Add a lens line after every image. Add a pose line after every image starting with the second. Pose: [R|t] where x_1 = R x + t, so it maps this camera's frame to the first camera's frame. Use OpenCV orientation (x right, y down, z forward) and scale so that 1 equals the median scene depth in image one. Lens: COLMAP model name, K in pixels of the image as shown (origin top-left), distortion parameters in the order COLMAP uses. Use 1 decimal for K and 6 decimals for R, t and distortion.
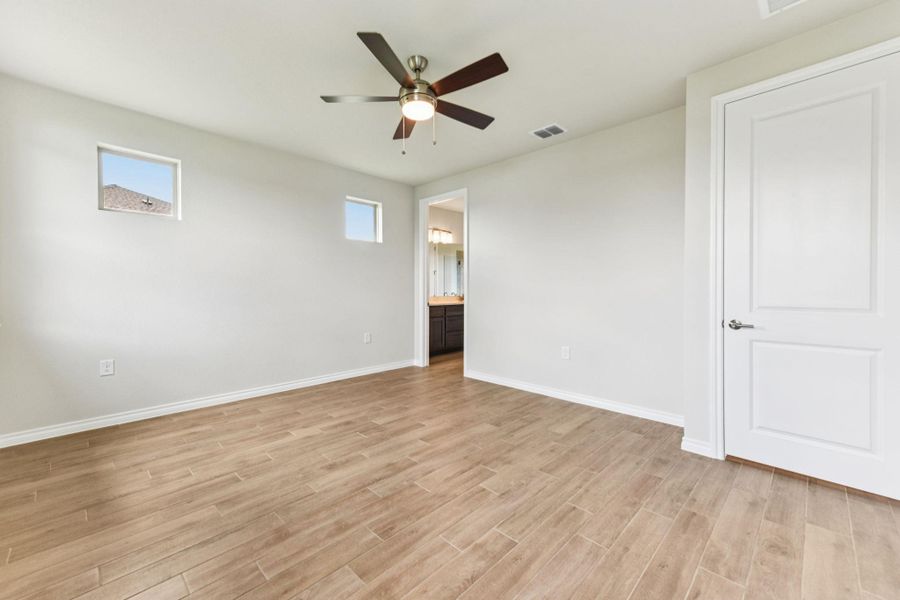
lens RADIAL K [[347.4, 0, 441.8], [0, 347.4, 295.3], [0, 0, 1]] dist [0.023497, 0.000149]
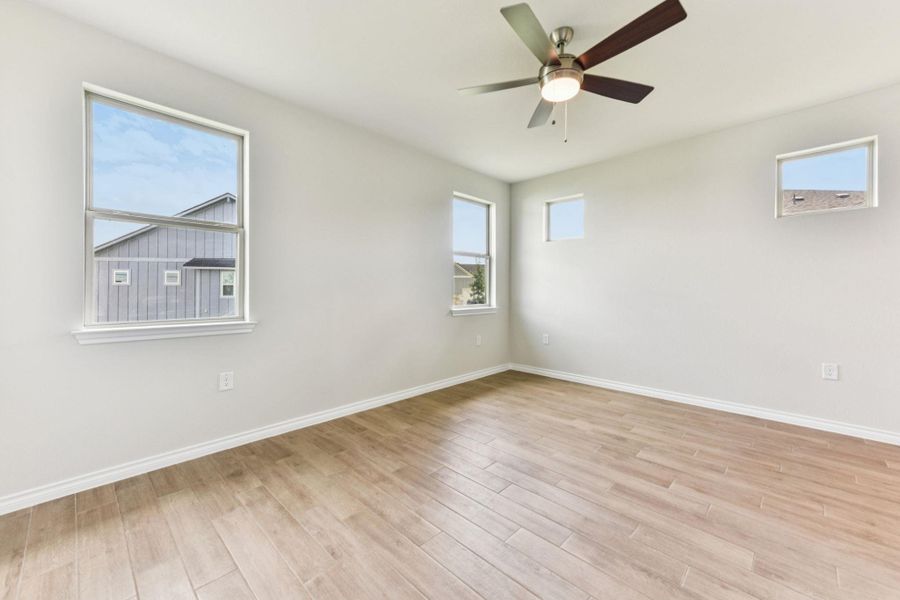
lens RADIAL K [[360.8, 0, 455.3], [0, 360.8, 301.3], [0, 0, 1]] dist [0.027269, 0.000170]
pose [[0.046246, 0.035669, -0.998293, 0.715446], [-0.025529, 0.999078, 0.034514, -0.000800], [0.998604, 0.023889, 0.047114, 0.621412]]
